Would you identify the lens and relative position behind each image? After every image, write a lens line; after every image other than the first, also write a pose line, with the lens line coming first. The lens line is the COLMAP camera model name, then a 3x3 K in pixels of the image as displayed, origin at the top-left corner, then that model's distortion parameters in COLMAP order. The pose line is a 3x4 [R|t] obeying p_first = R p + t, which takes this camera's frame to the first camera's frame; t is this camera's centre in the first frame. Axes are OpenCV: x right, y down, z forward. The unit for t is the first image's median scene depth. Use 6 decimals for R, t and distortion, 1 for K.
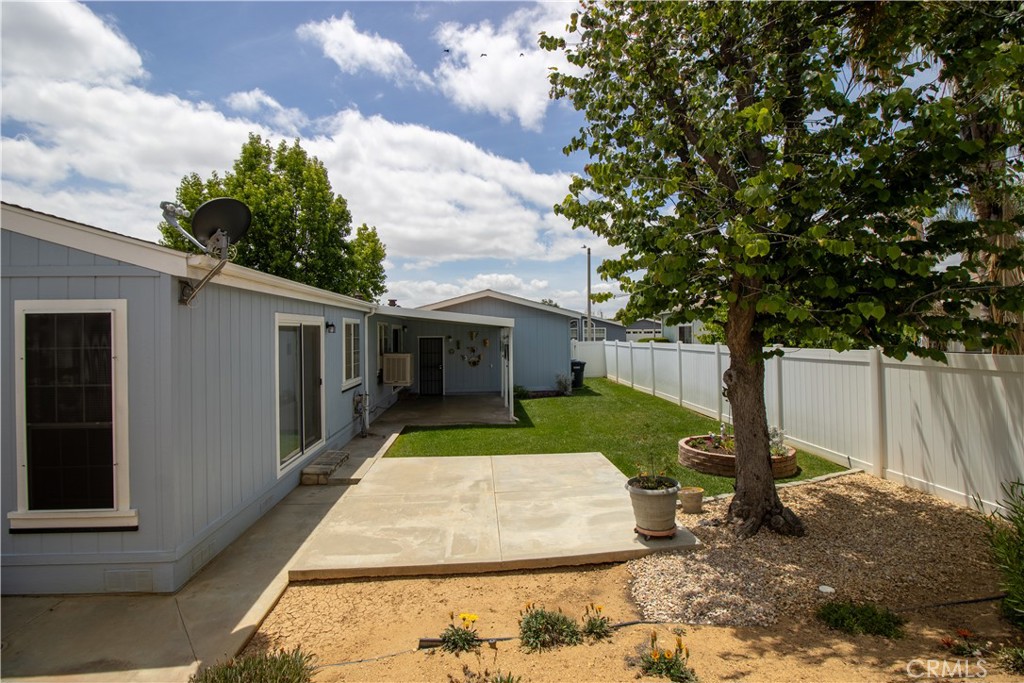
lens RADIAL K [[471.9, 0, 512.0], [0, 471.9, 341.5], [0, 0, 1]] dist [-0.000265, 0.000630]
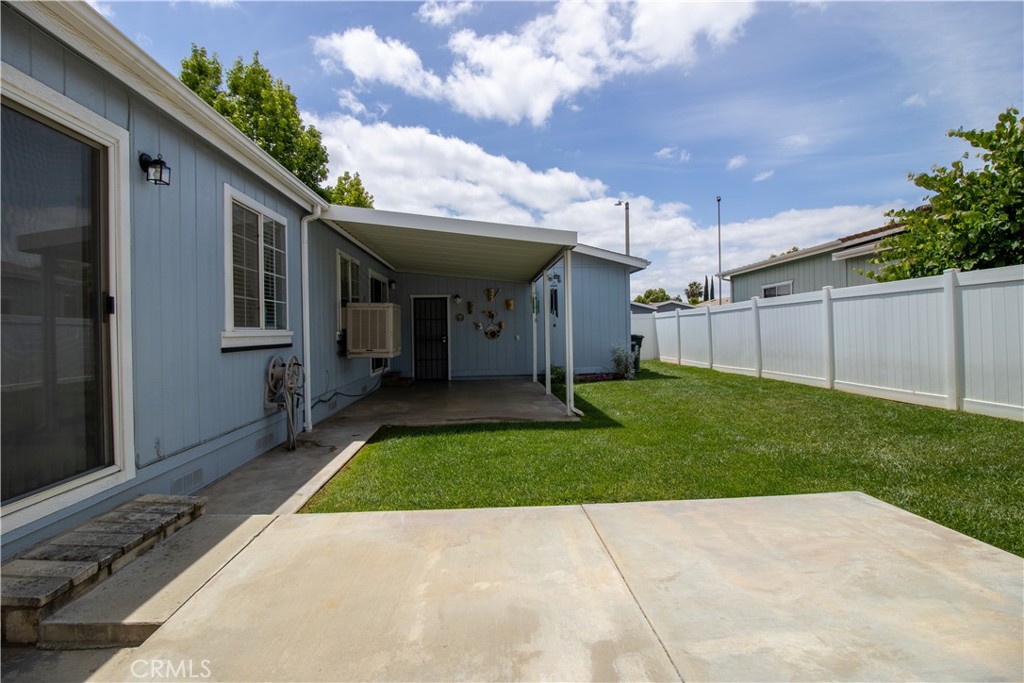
lens RADIAL K [[471.9, 0, 512.0], [0, 471.9, 341.5], [0, 0, 1]] dist [-0.000265, 0.000630]
pose [[0.999955, -0.007259, -0.006182, -0.054623], [0.007291, 0.999961, 0.005081, 0.061328], [0.006145, -0.005126, 0.999968, 0.351060]]
